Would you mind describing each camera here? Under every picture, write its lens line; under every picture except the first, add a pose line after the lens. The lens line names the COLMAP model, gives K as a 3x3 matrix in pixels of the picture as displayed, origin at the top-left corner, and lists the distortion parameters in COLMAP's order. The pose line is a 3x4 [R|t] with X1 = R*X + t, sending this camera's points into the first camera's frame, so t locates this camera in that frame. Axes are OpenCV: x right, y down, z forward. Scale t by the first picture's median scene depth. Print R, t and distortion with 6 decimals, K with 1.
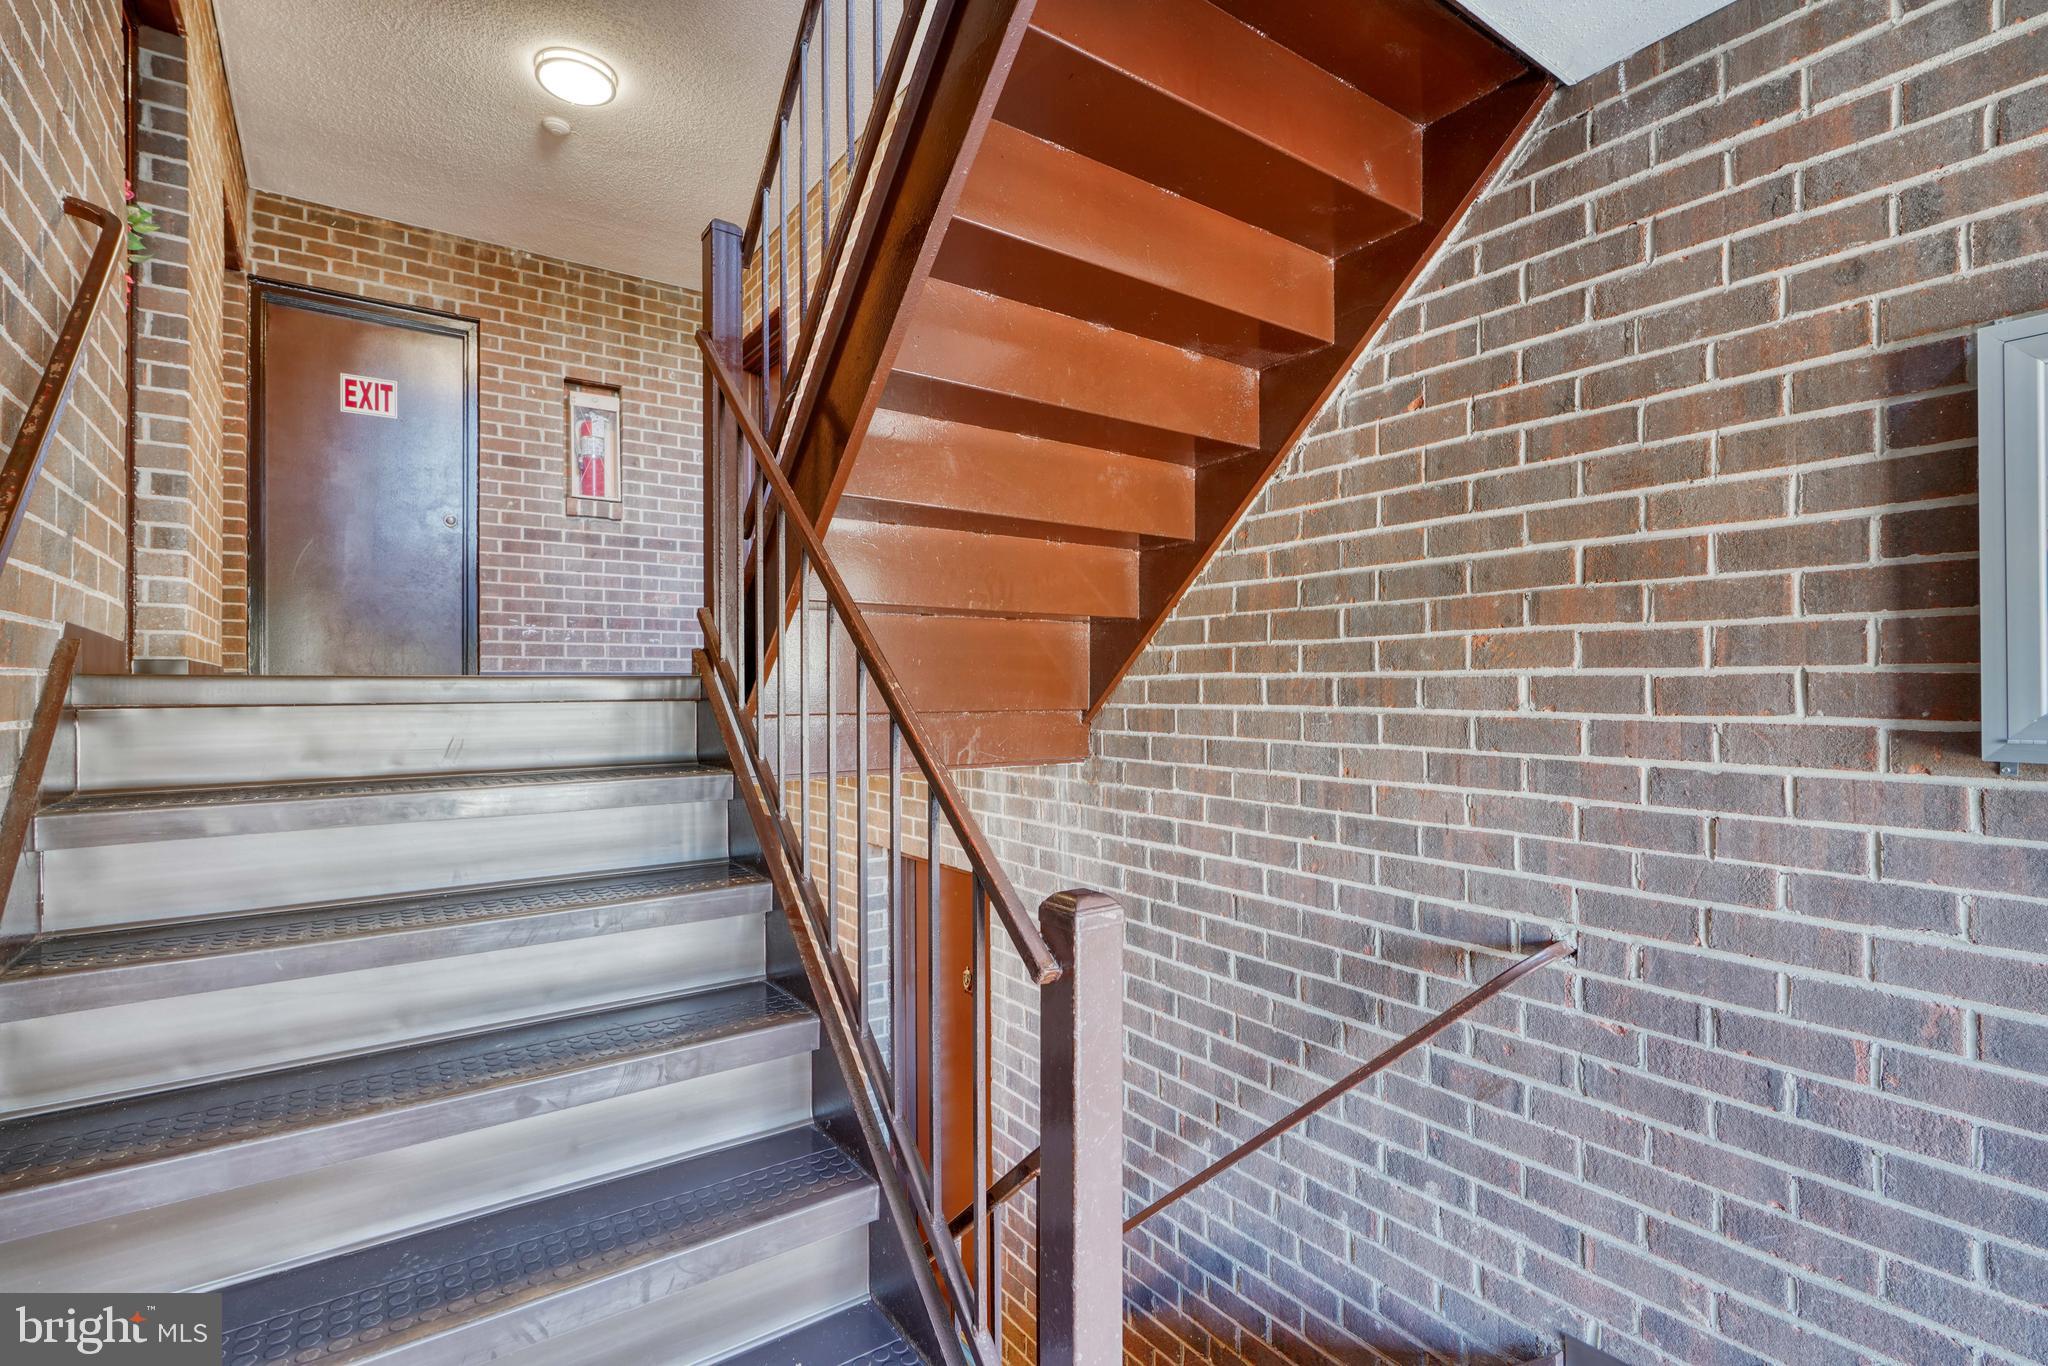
lens RADIAL K [[952.4, 0, 1016.8], [0, 952.4, 721.2], [0, 0, 1]] dist [-0.013227, 0.008346]
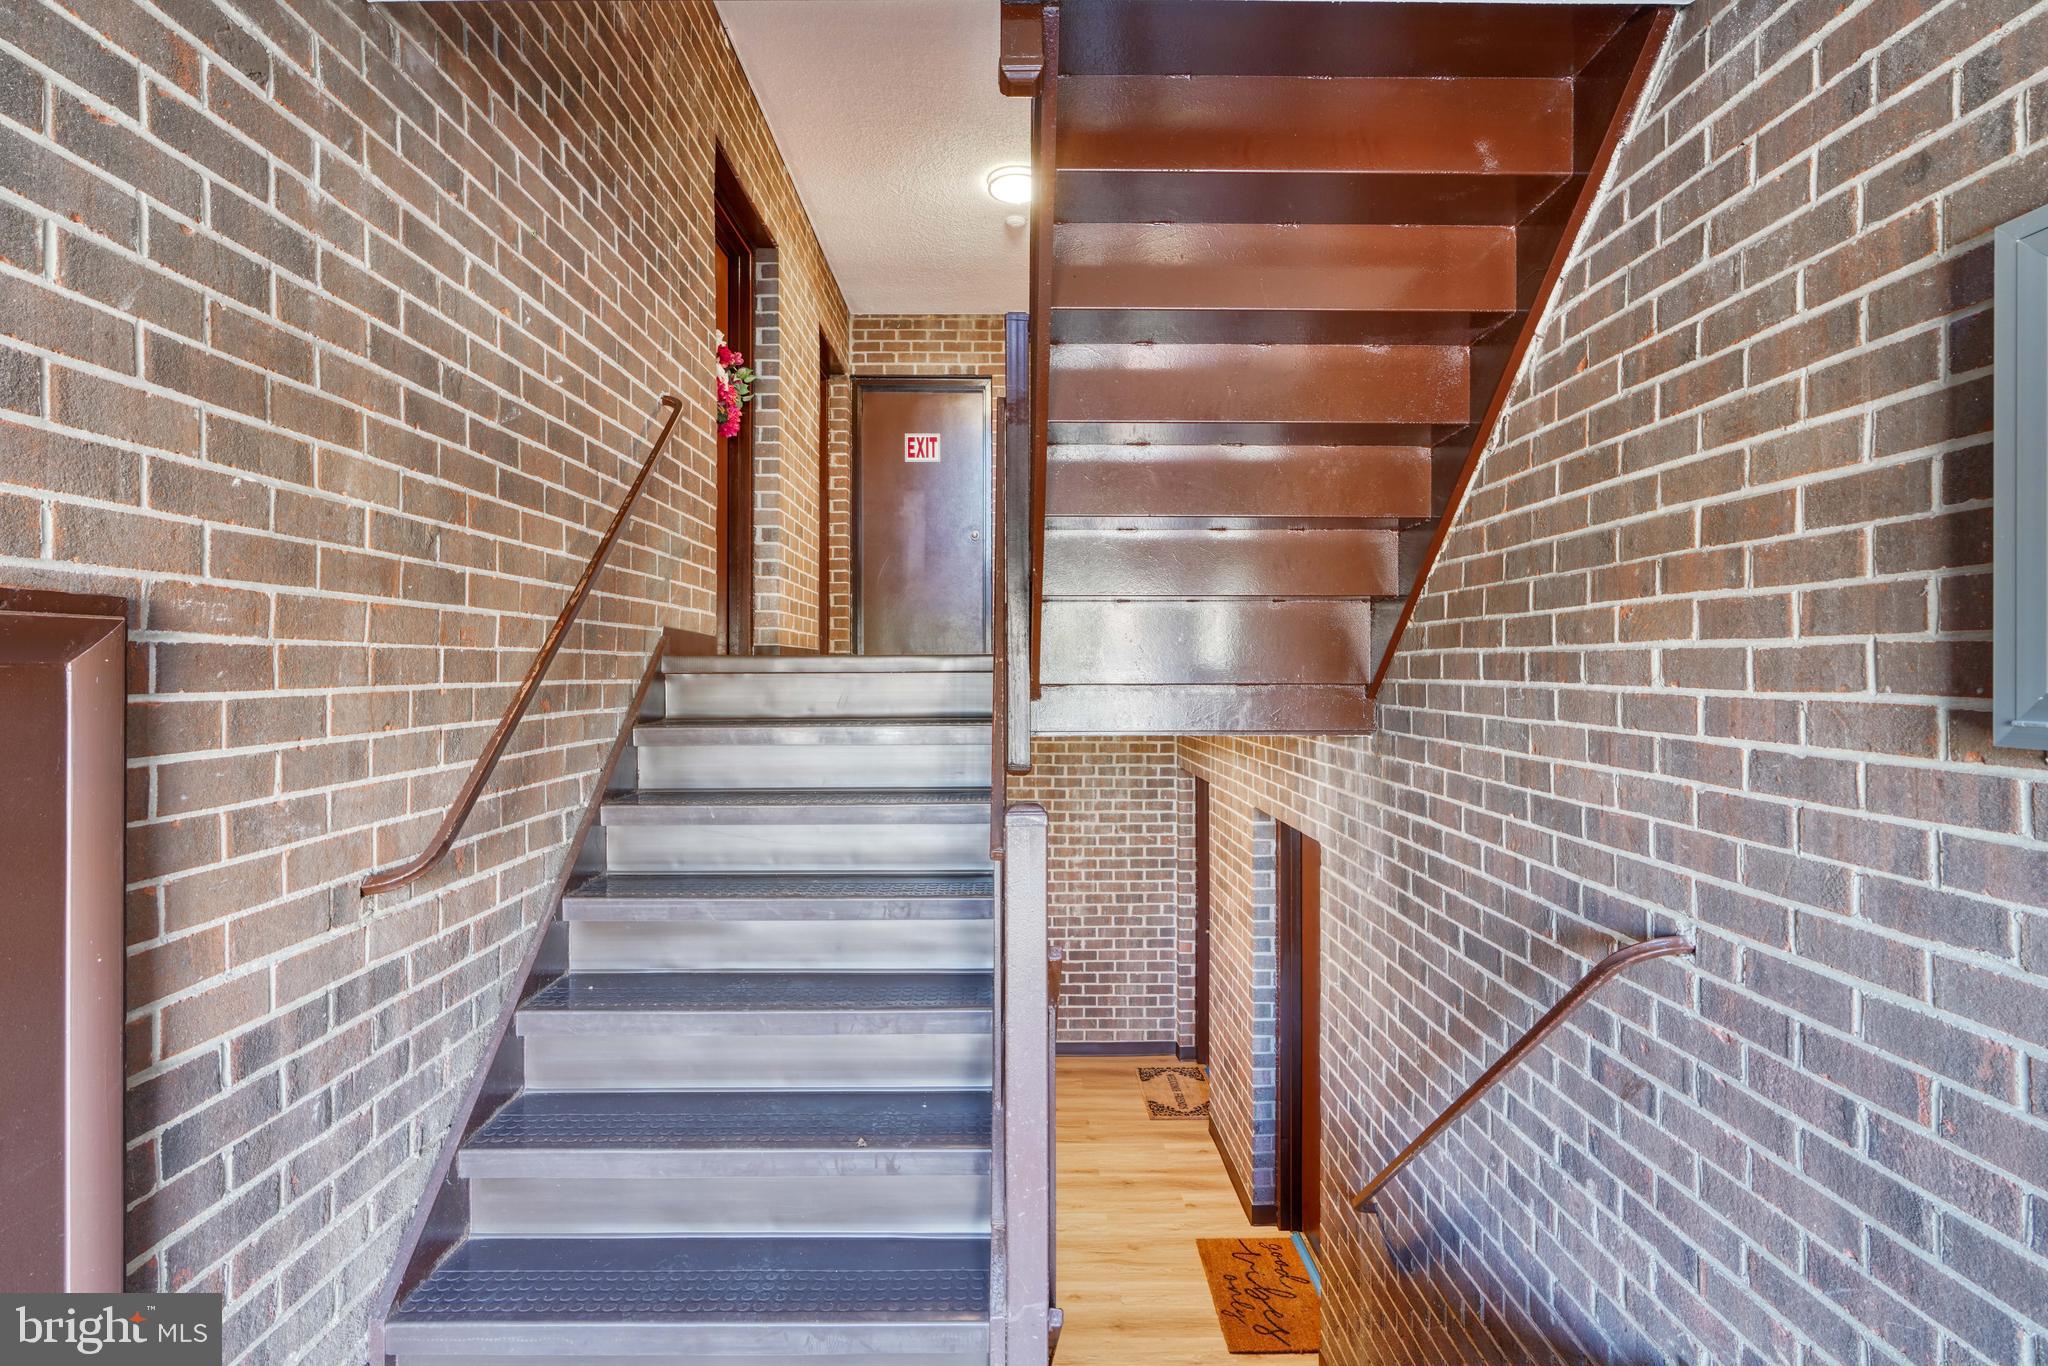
lens RADIAL K [[952.4, 0, 1016.8], [0, 952.4, 721.2], [0, 0, 1]] dist [-0.013227, 0.008346]
pose [[0.825881, 0.033773, -0.562832, 0.569841], [-0.021121, 0.999357, 0.028974, 0.010039], [0.563448, -0.012042, 0.826064, -0.129726]]
